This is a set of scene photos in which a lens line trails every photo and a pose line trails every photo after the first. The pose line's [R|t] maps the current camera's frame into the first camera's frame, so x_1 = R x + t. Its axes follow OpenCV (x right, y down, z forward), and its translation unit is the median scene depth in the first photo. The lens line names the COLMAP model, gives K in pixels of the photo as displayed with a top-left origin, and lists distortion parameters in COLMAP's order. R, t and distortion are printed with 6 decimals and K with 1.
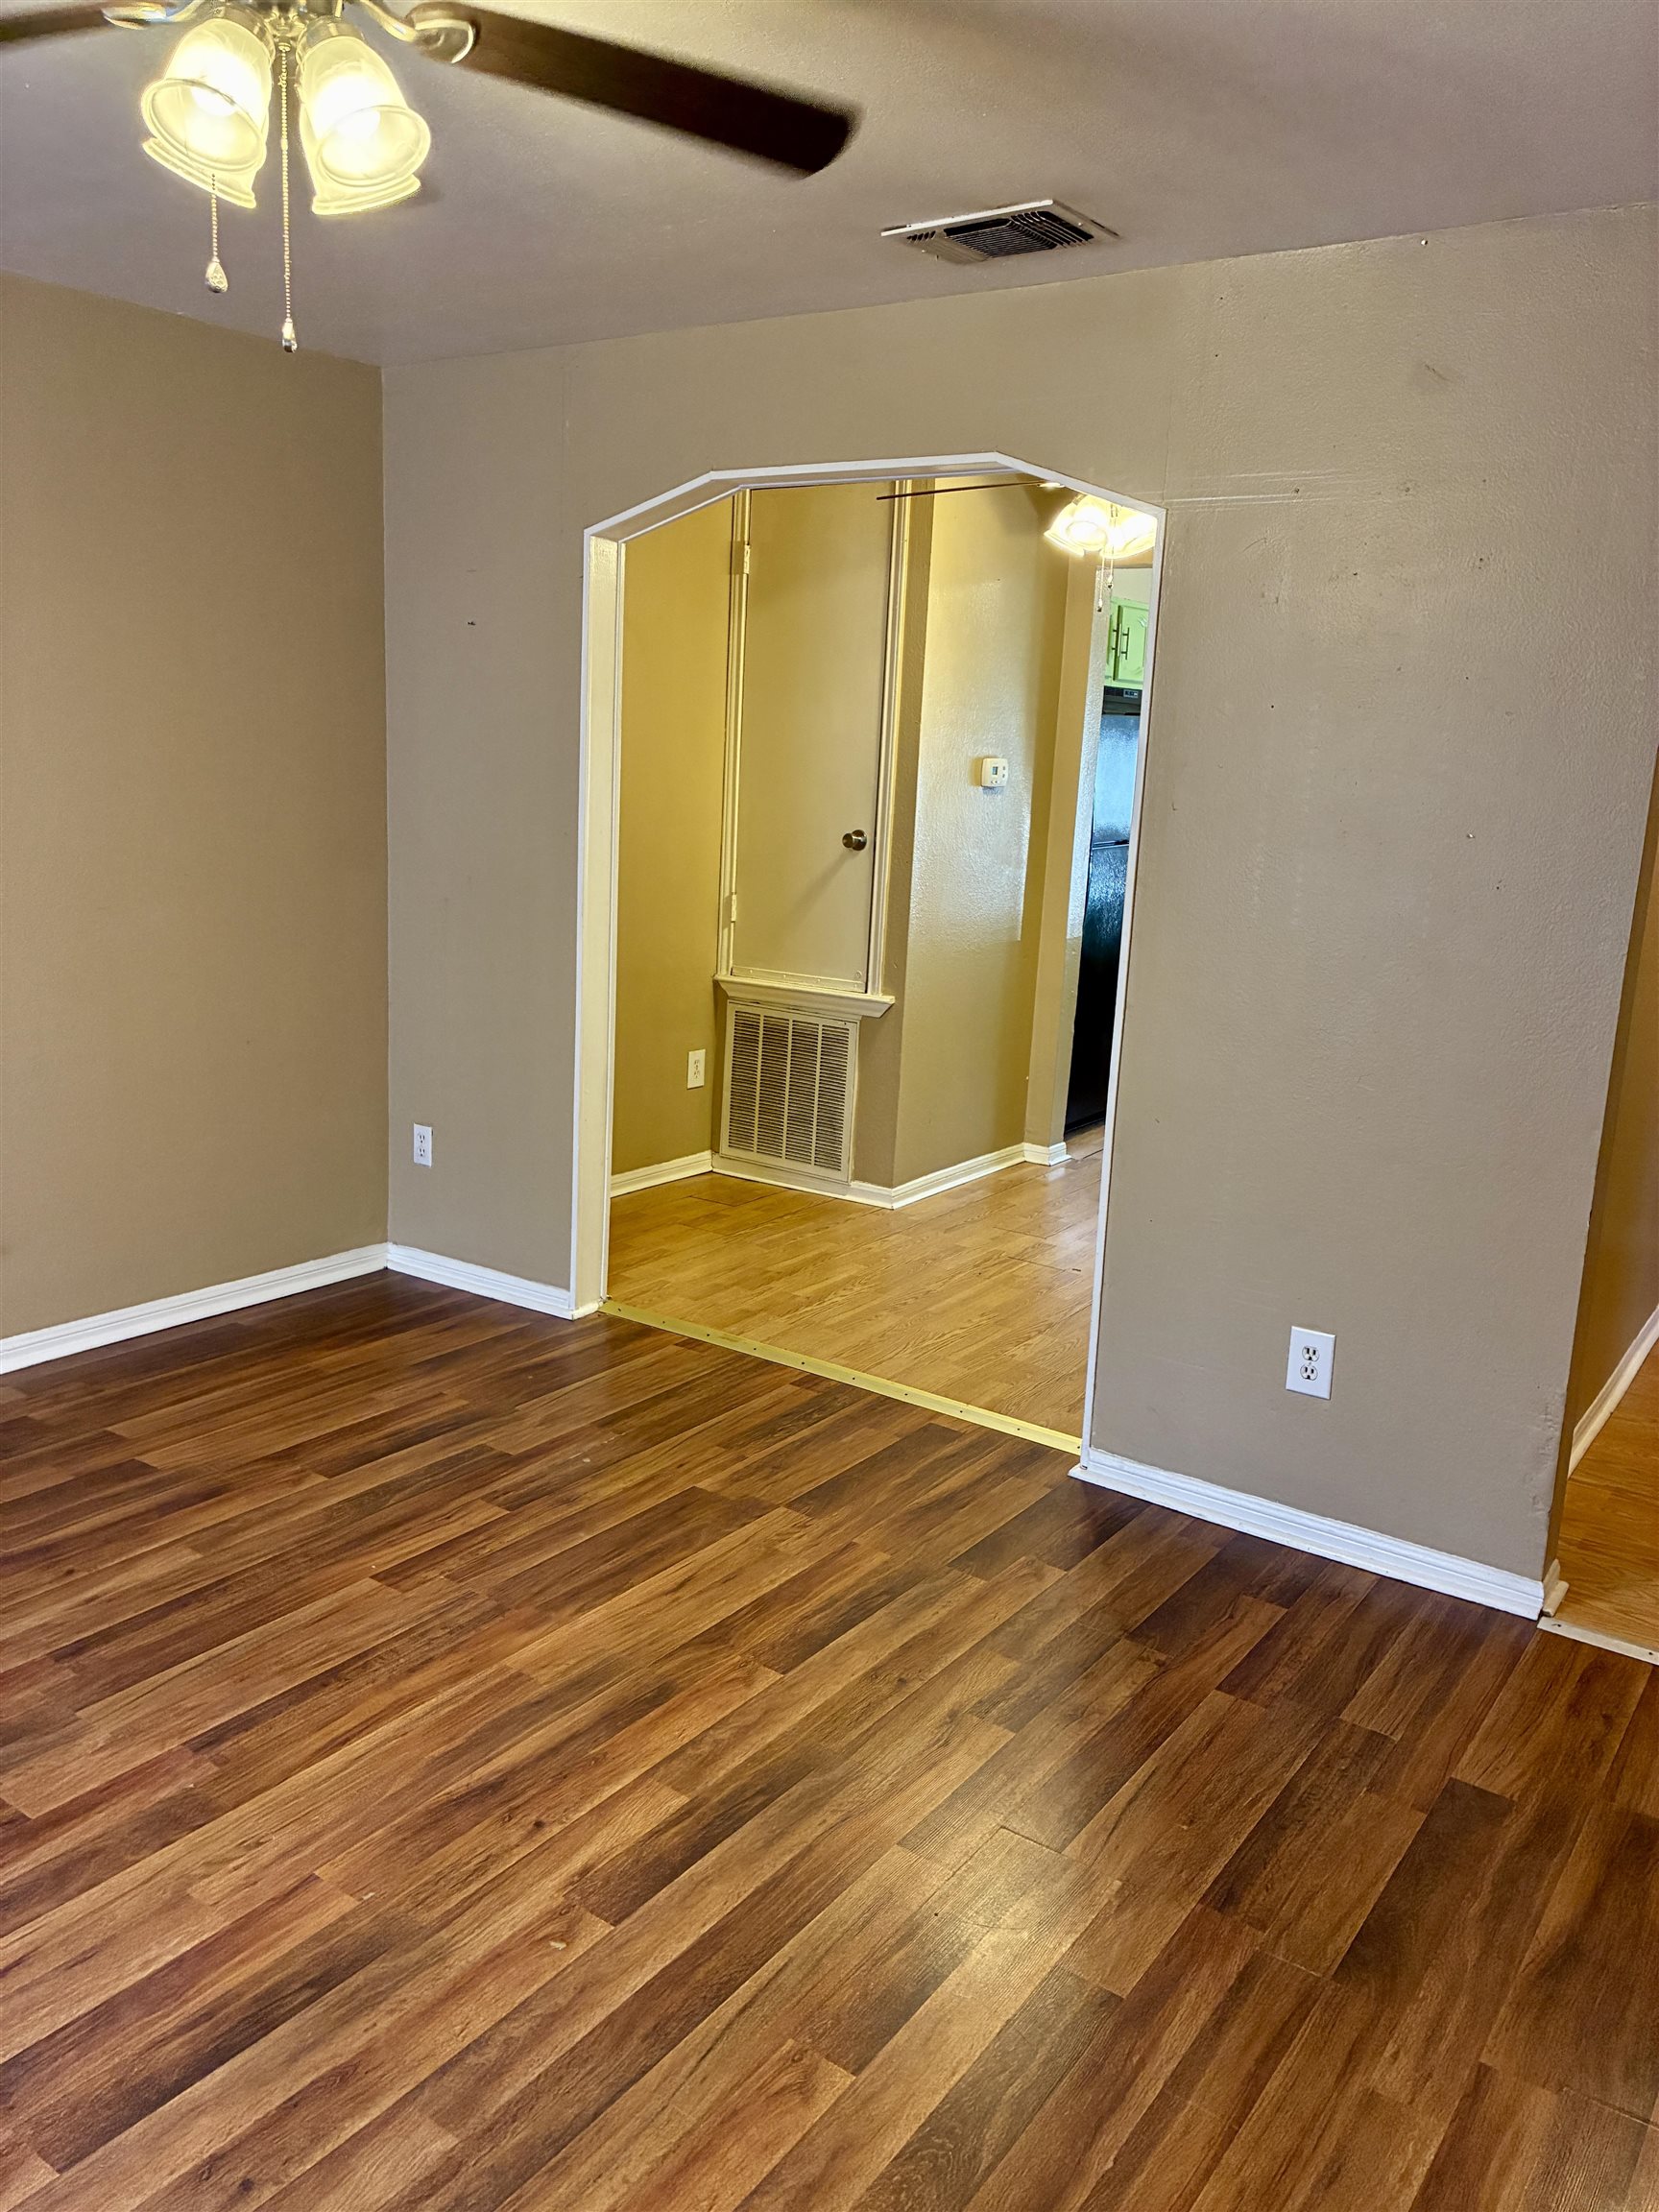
lens RADIAL K [[1667.0, 0, 845.9], [0, 1667.0, 1108.2], [0, 0, 1]] dist [0.050242, -0.059637]
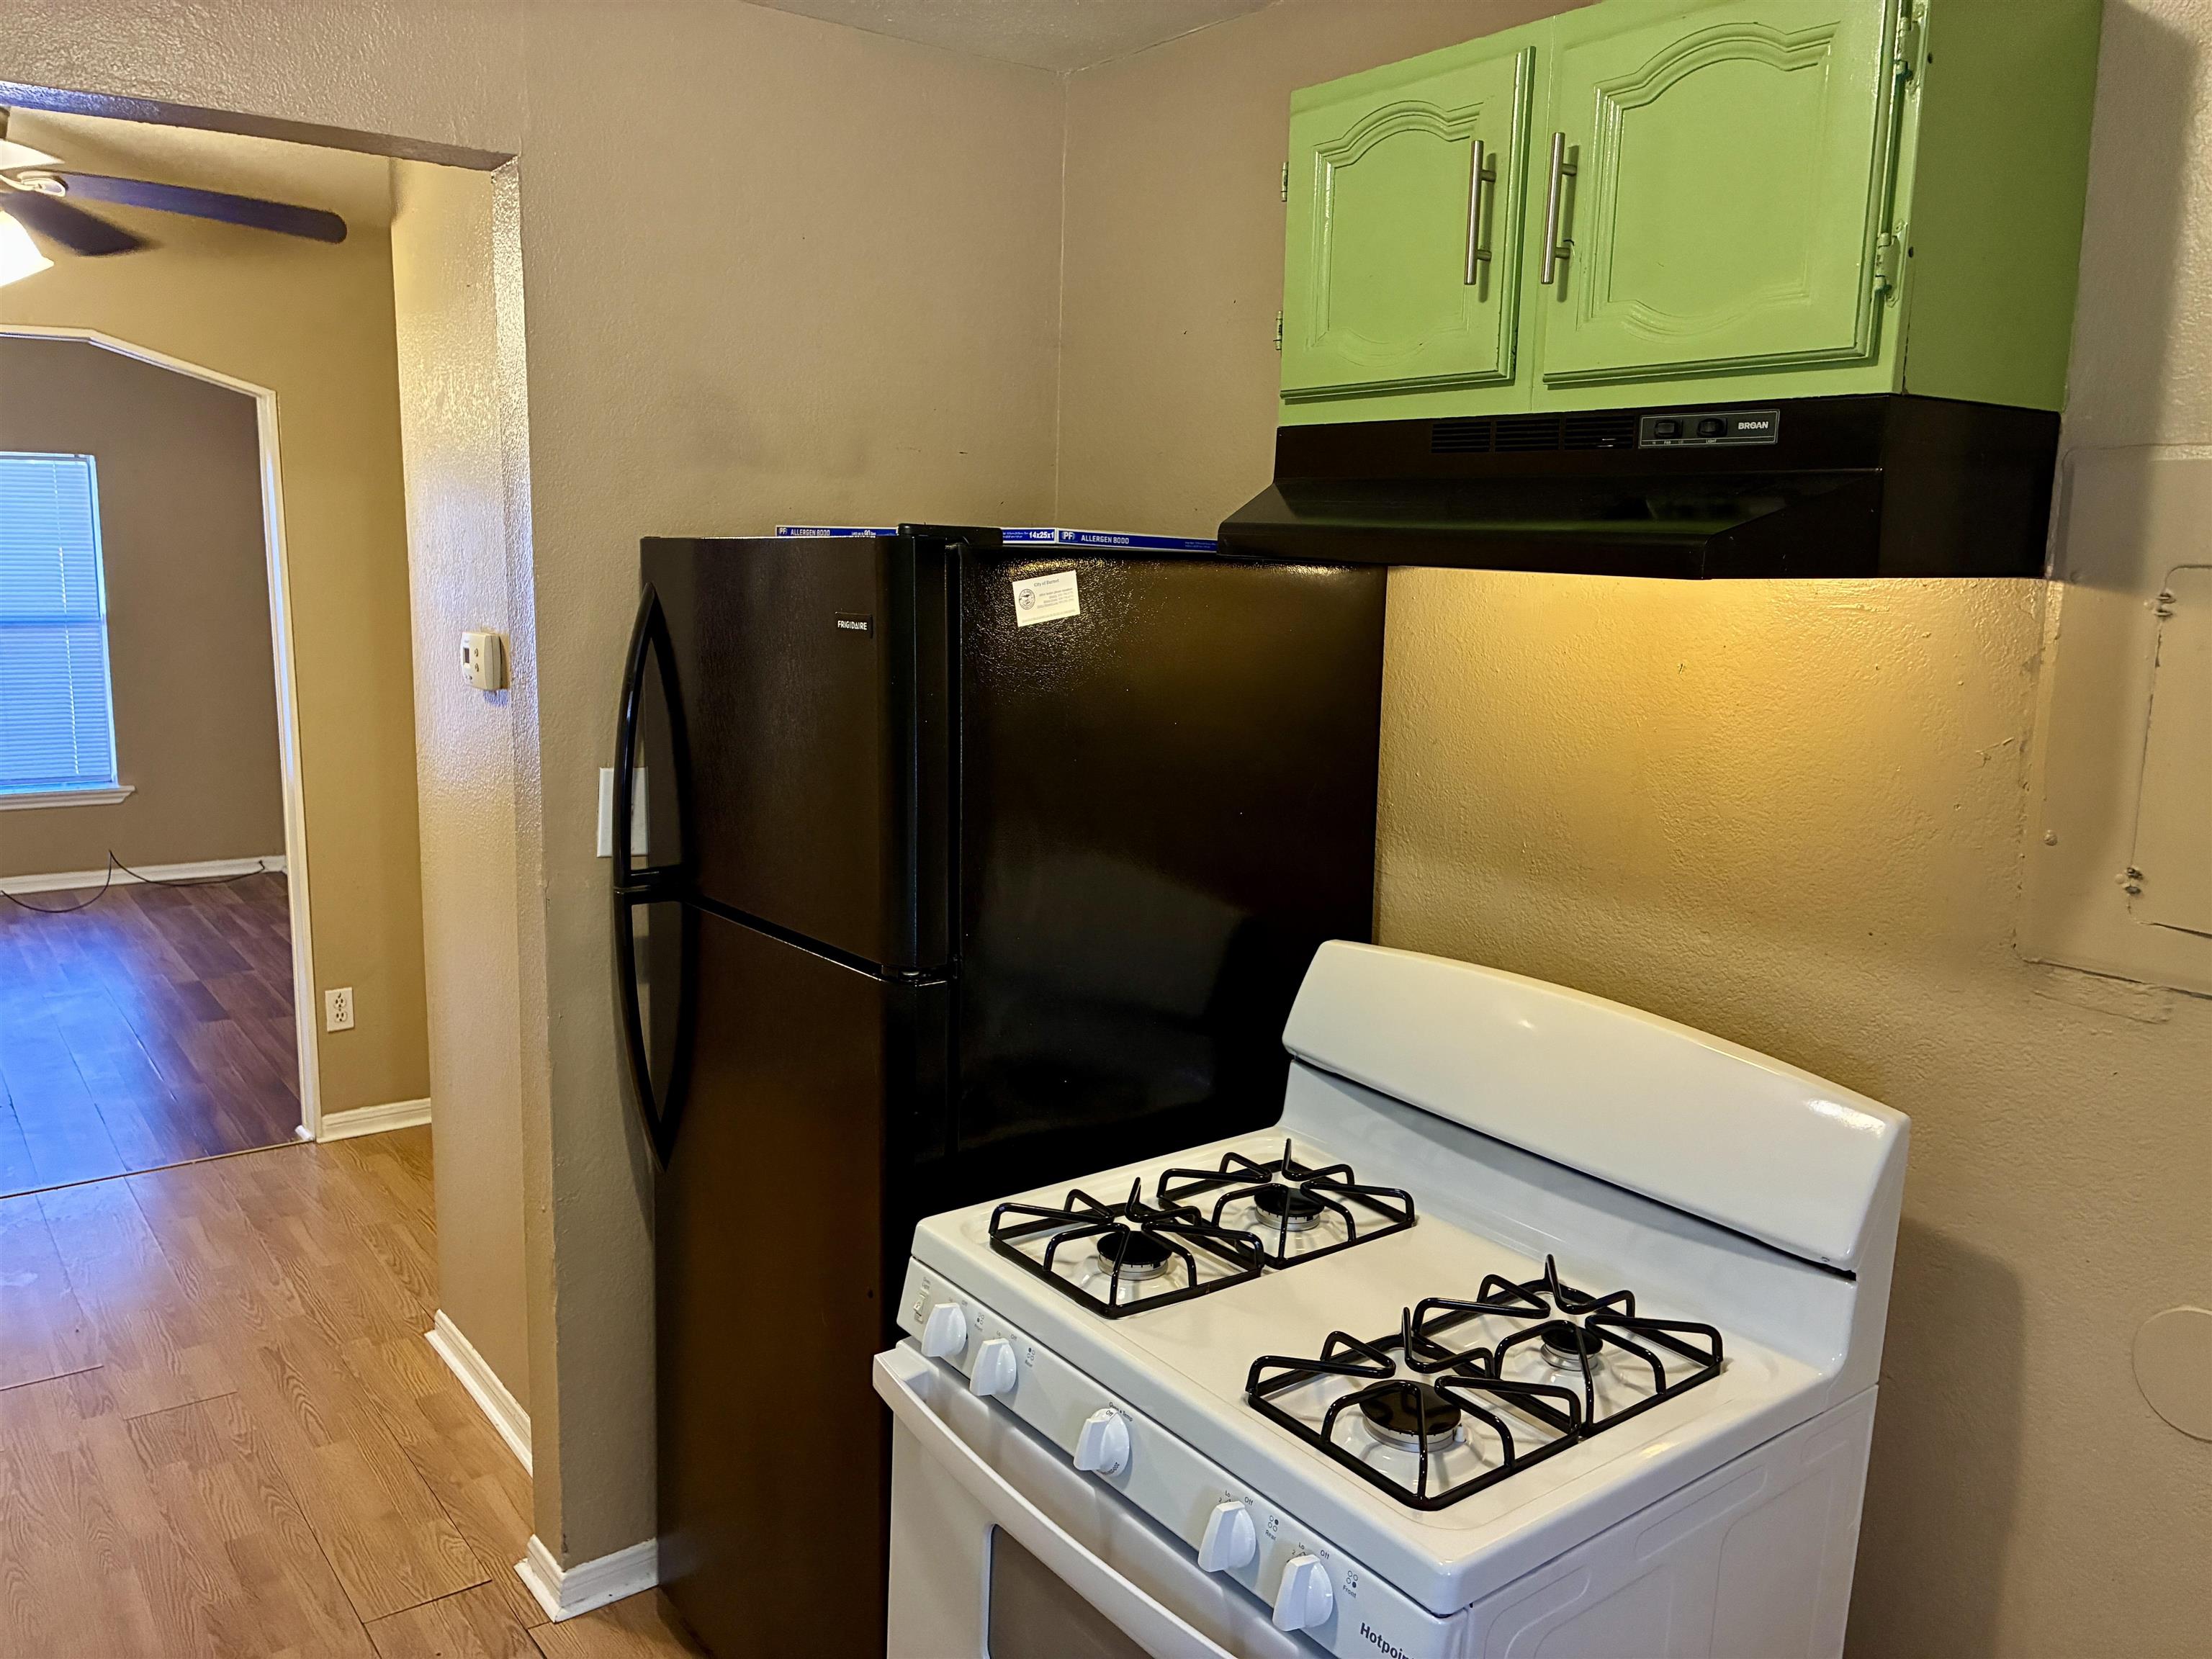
lens RADIAL K [[1645.7, 0, 1114.0], [0, 1645.7, 798.7], [0, 0, 1]] dist [0.046709, -0.057104]
pose [[-0.296190, 0.085778, -0.951270, 0.980819], [-0.242081, 0.956697, 0.161643, -0.543831], [0.923942, 0.278161, -0.262598, 2.554812]]
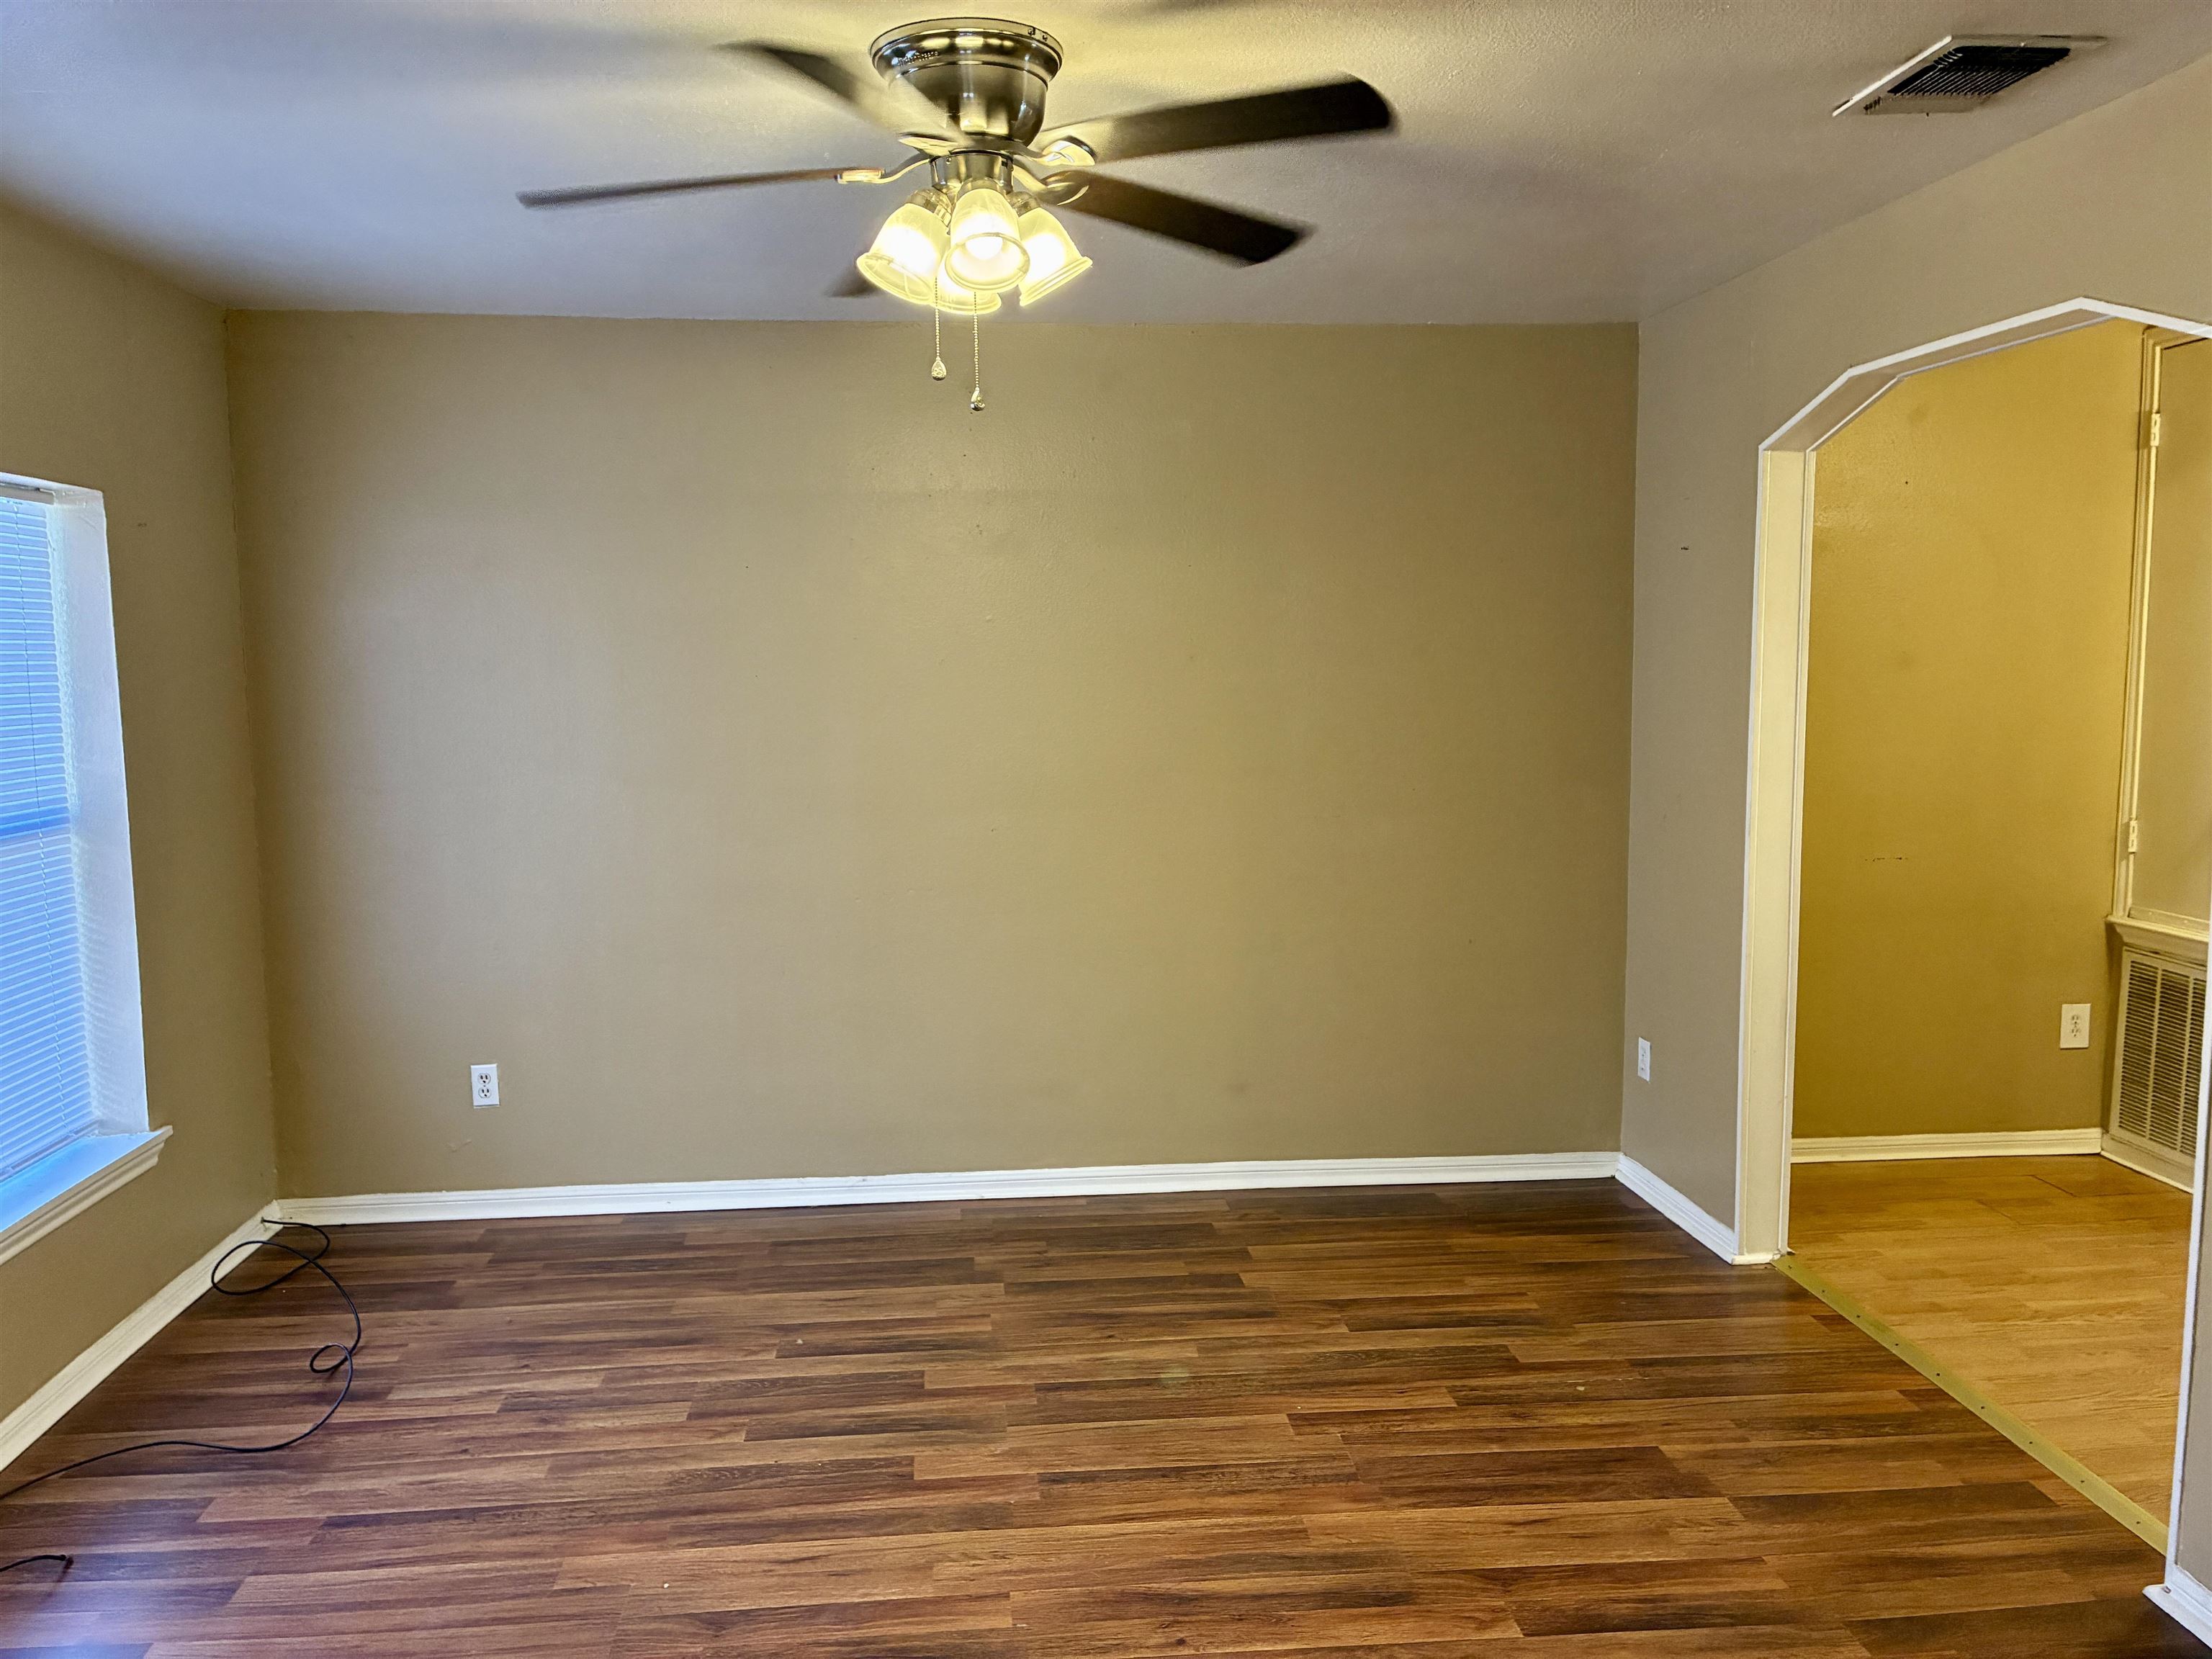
lens RADIAL K [[1680.4, 0, 1106.3], [0, 1680.4, 816.3], [0, 0, 1]] dist [0.061225, -0.072222]
pose [[0.638507, 0.023211, -0.769266, 0.511138], [-0.119972, 0.990328, -0.069699, -0.020300], [0.760208, 0.136794, 0.635115, 0.150273]]
